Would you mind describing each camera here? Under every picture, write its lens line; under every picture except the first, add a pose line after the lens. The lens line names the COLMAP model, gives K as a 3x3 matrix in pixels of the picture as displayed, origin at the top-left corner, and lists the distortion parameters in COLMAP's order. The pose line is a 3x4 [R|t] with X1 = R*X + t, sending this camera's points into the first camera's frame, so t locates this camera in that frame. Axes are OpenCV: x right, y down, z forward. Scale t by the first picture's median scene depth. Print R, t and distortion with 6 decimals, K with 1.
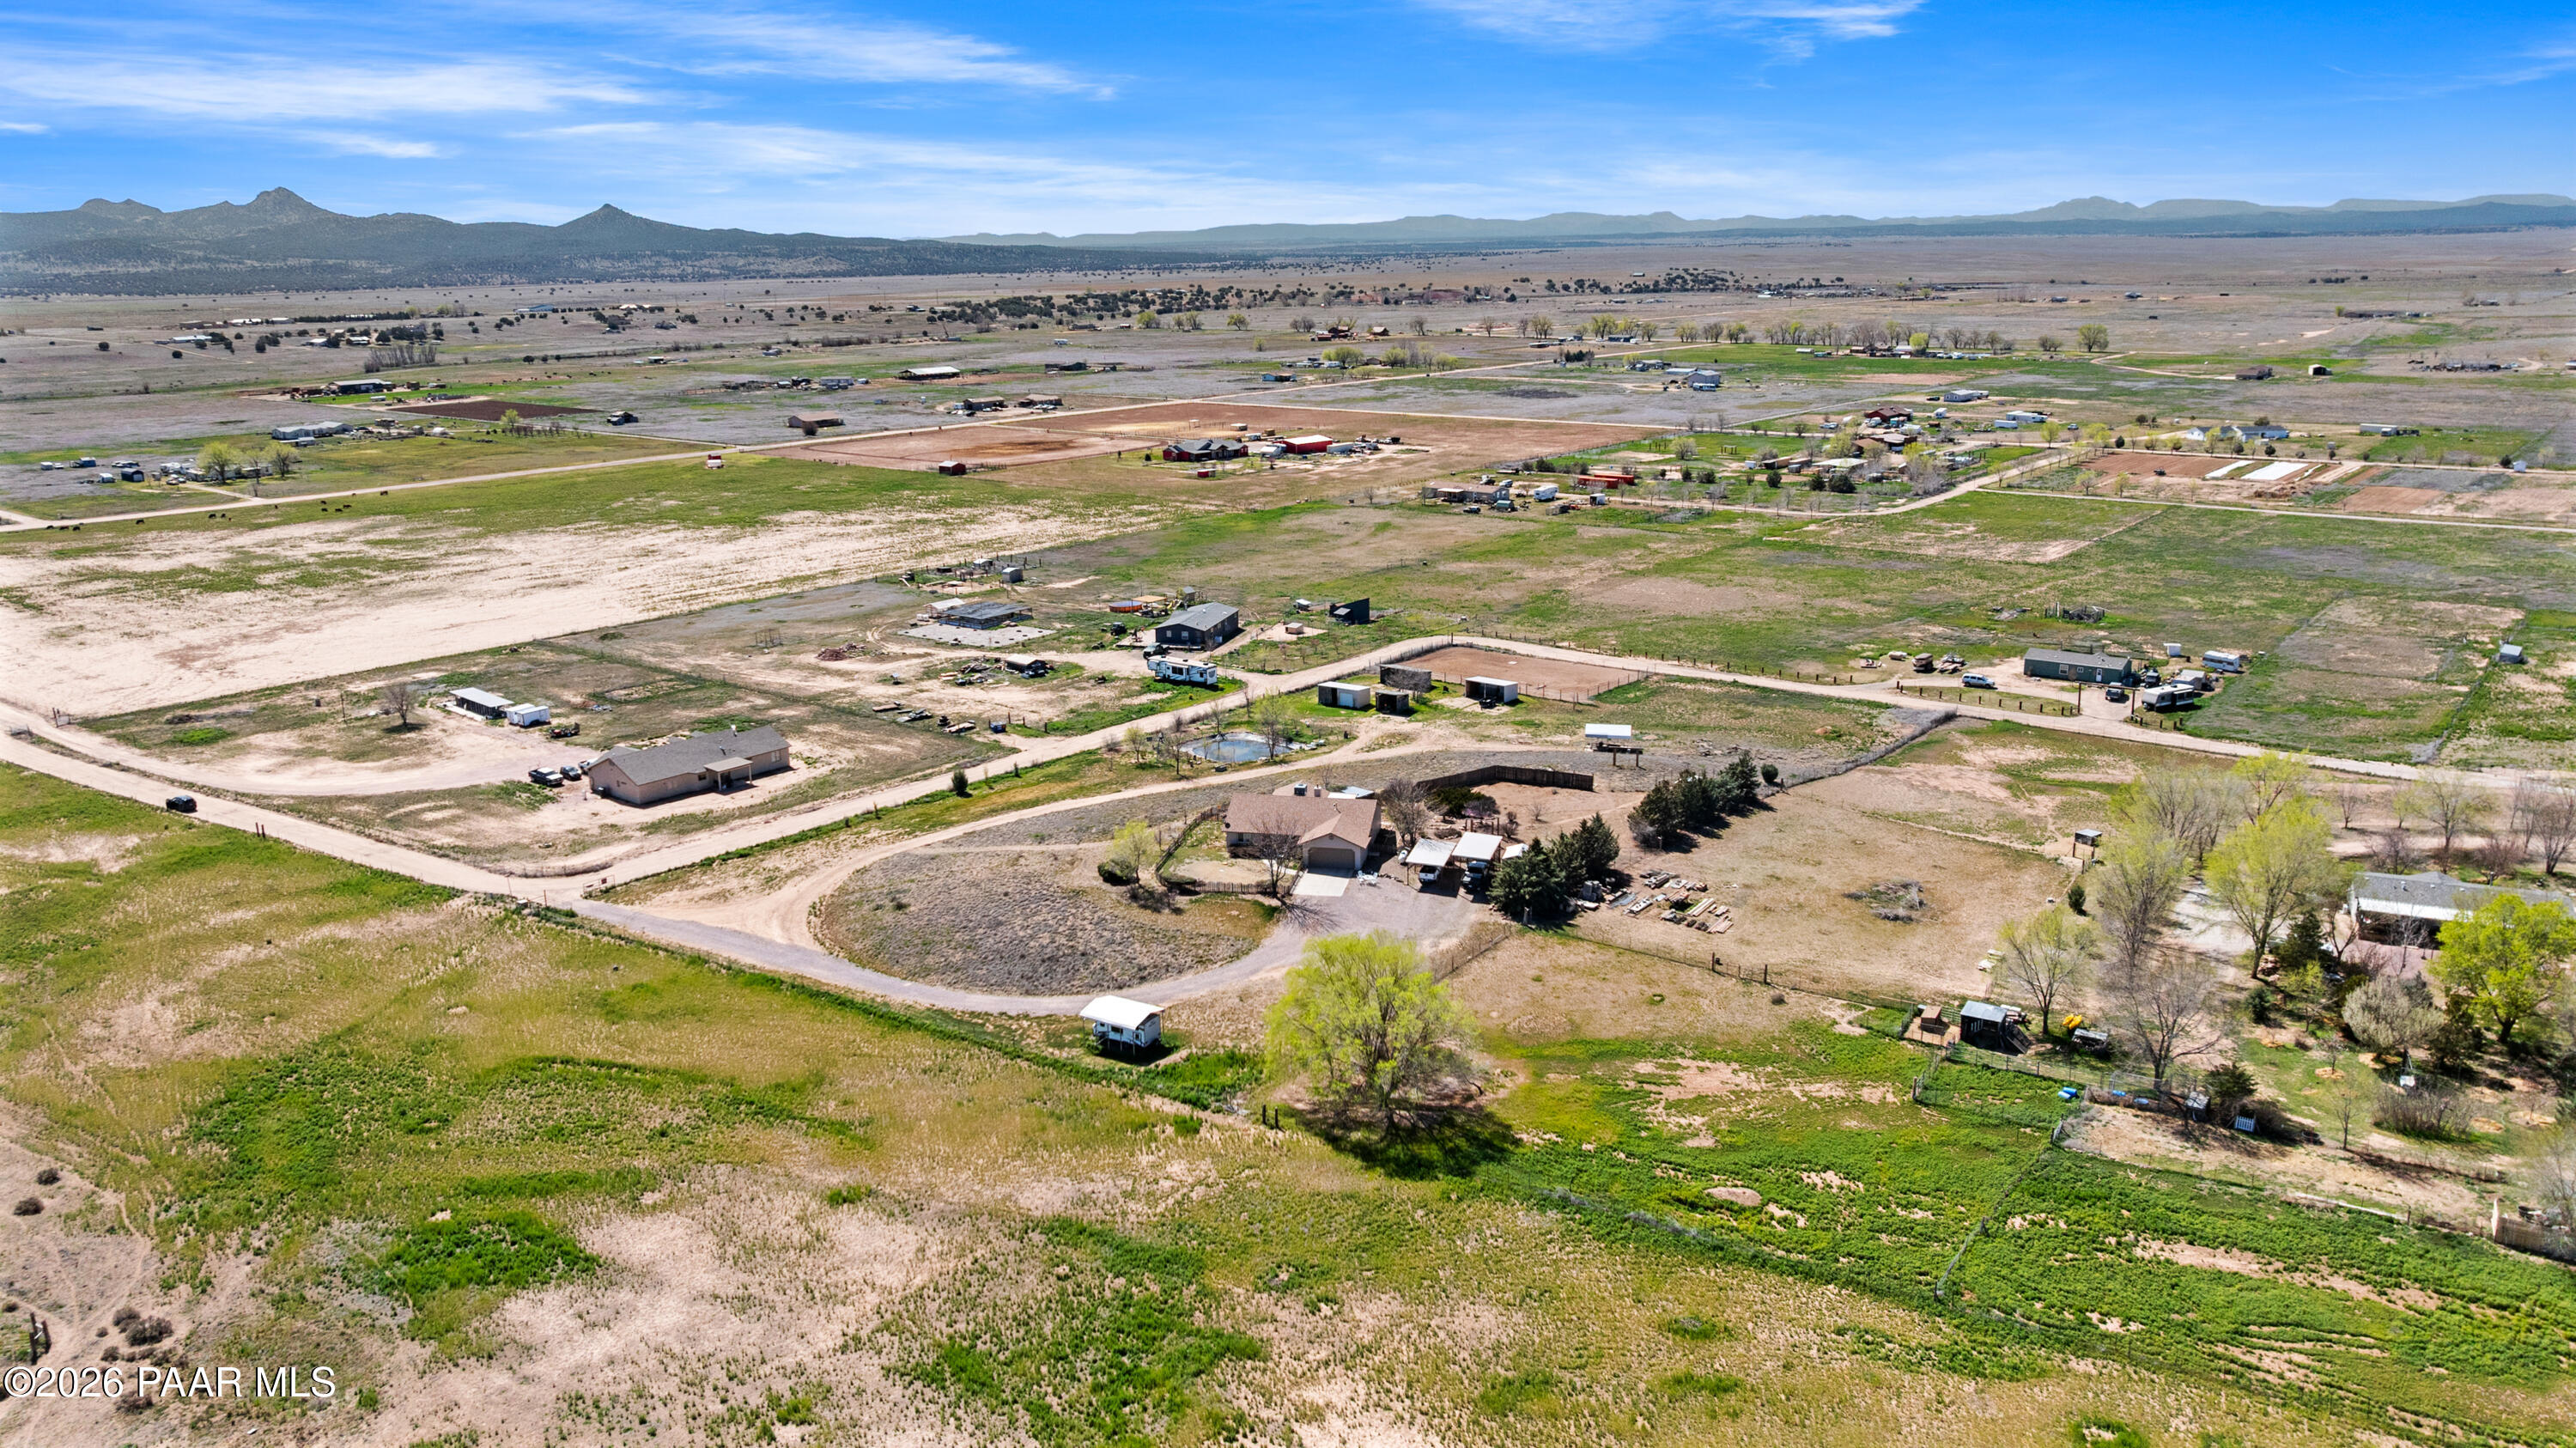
lens RADIAL K [[1832.4, 0, 1291.7], [0, 1832.4, 604.8], [0, 0, 1]] dist [-0.021855, 0.001289]
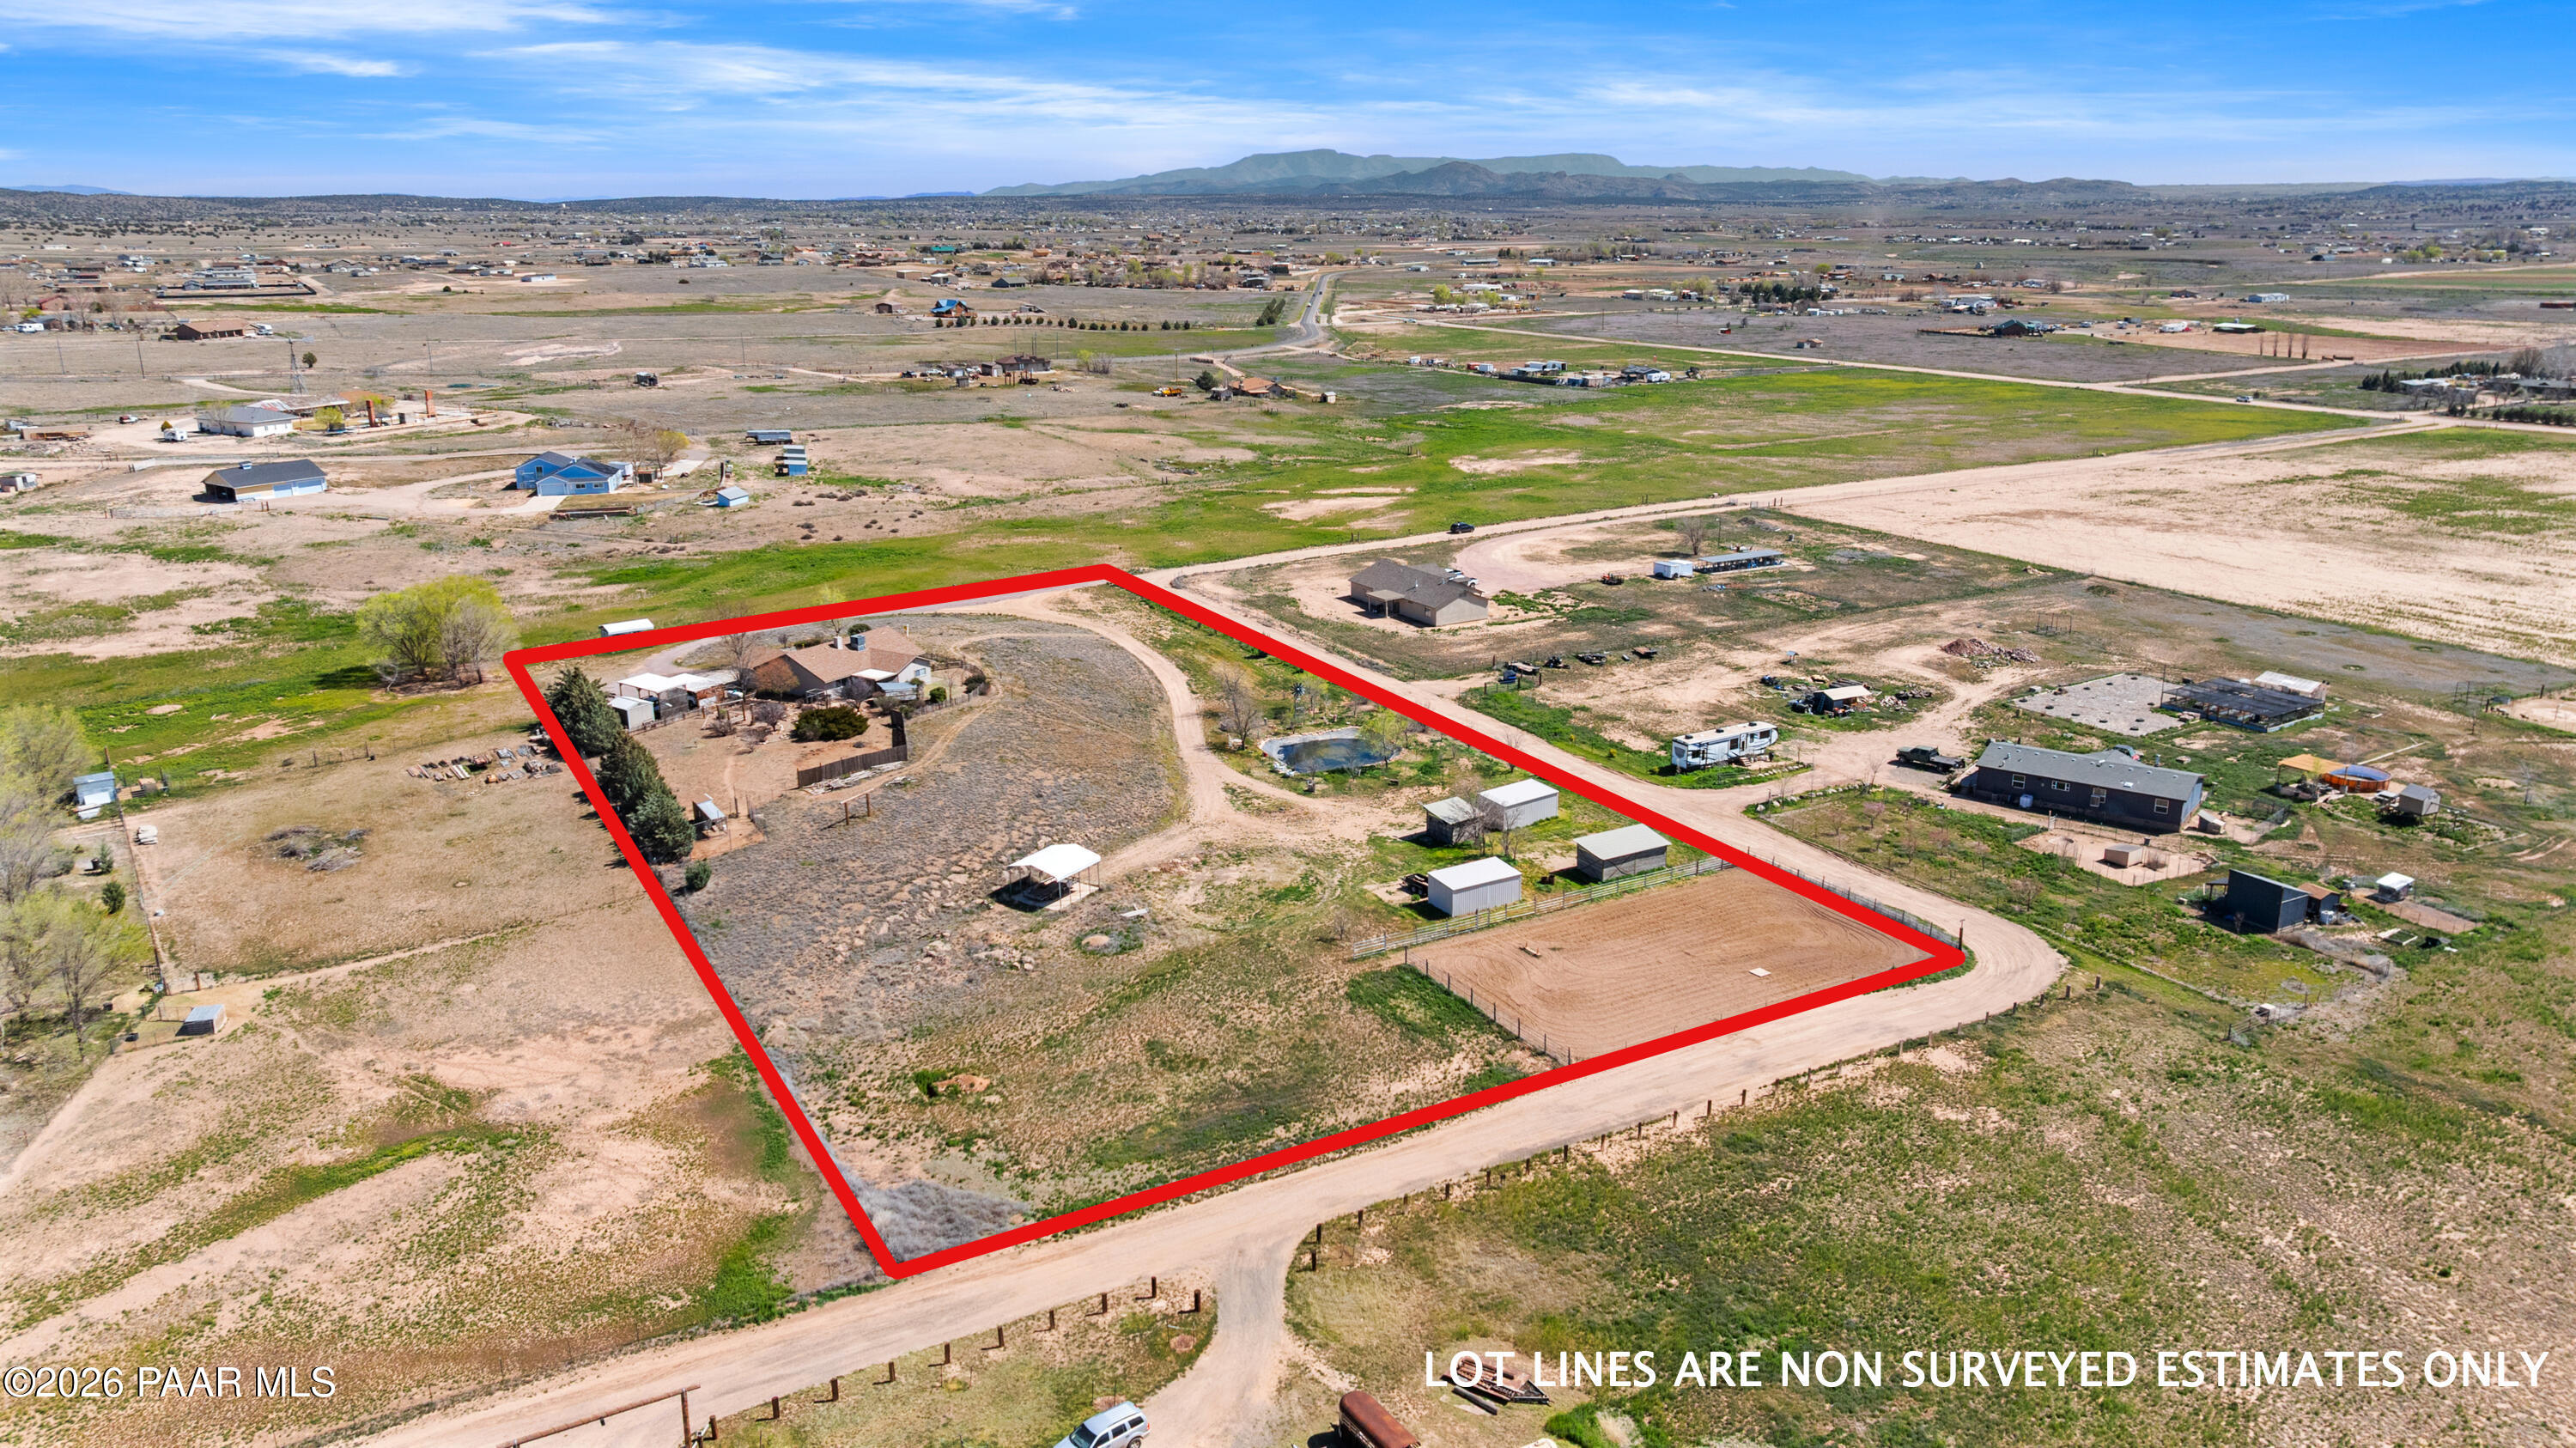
lens RADIAL K [[1832.4, 0, 1291.7], [0, 1832.4, 604.8], [0, 0, 1]] dist [-0.021855, 0.001289]
pose [[-0.353909, 0.218194, -0.909472, 0.778077], [-0.165369, 0.942488, 0.290466, -0.236520], [0.920544, 0.253197, -0.297472, 1.376793]]
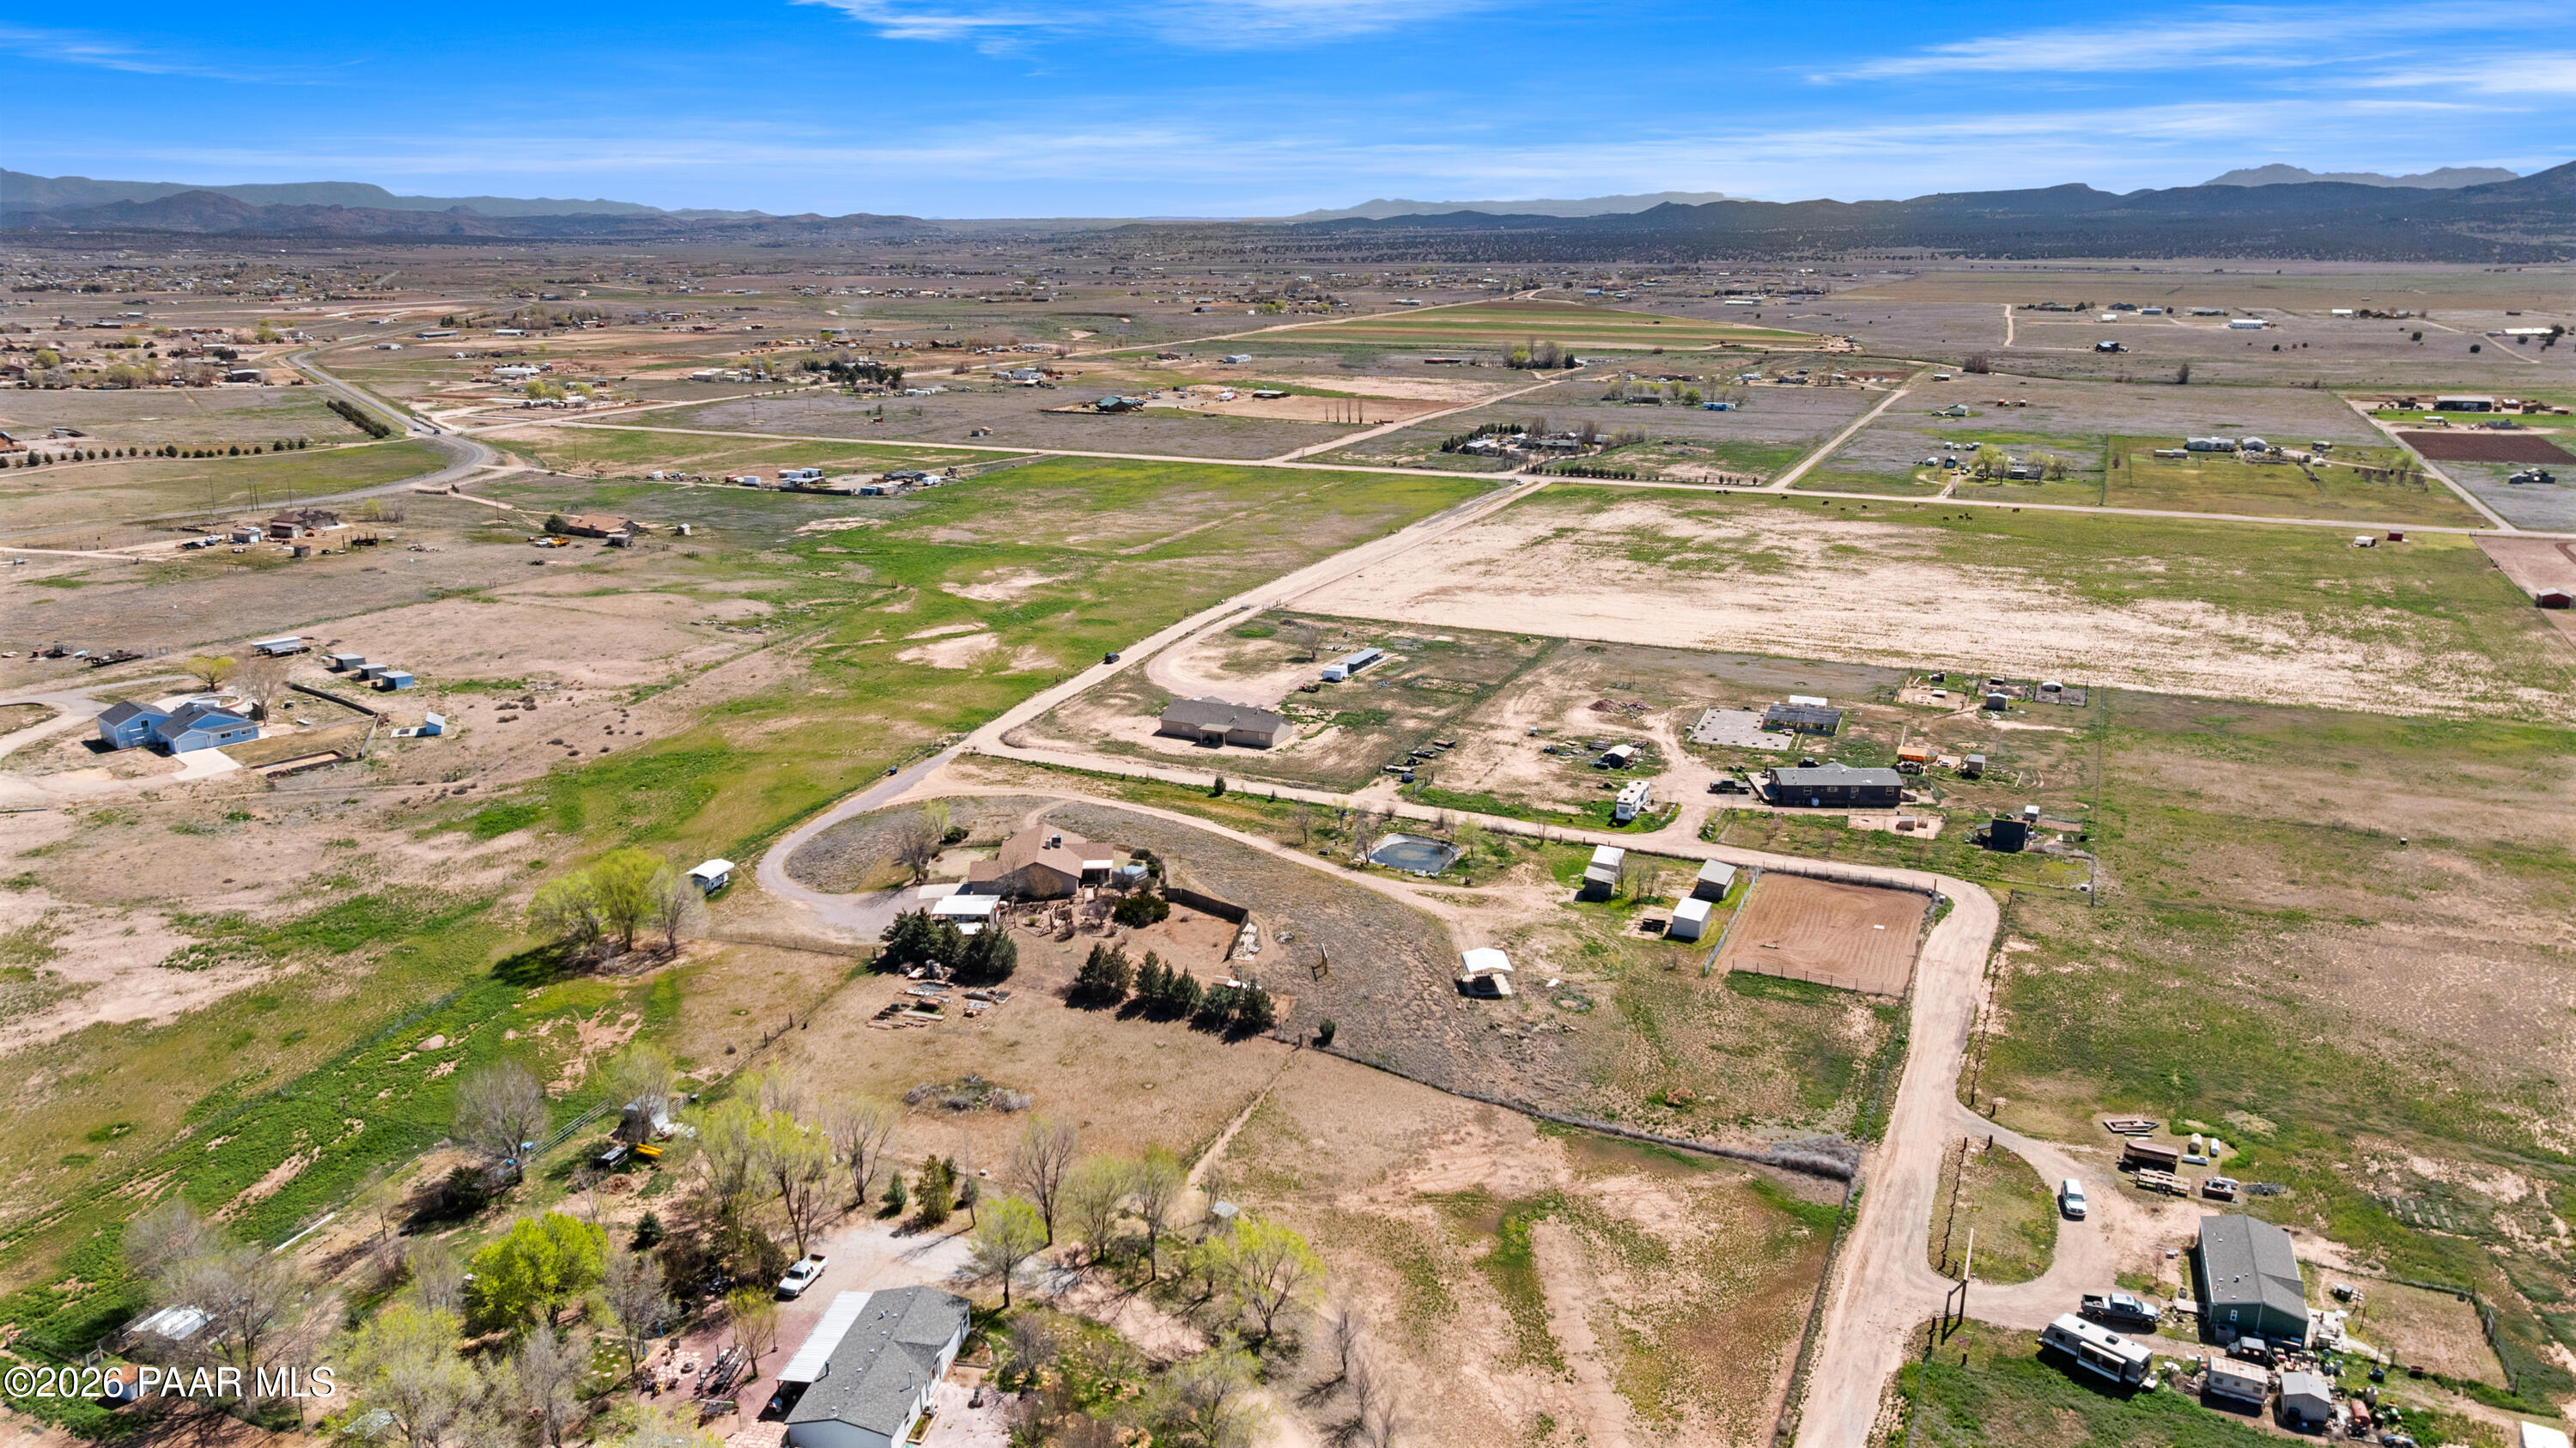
lens RADIAL K [[1832.4, 0, 1291.7], [0, 1832.4, 604.8], [0, 0, 1]] dist [-0.021855, 0.001289]
pose [[0.261820, 0.208972, -0.942221, 1.070696], [-0.186332, 0.968854, 0.163102, -0.258306], [0.946959, 0.132862, 0.292604, 0.686232]]
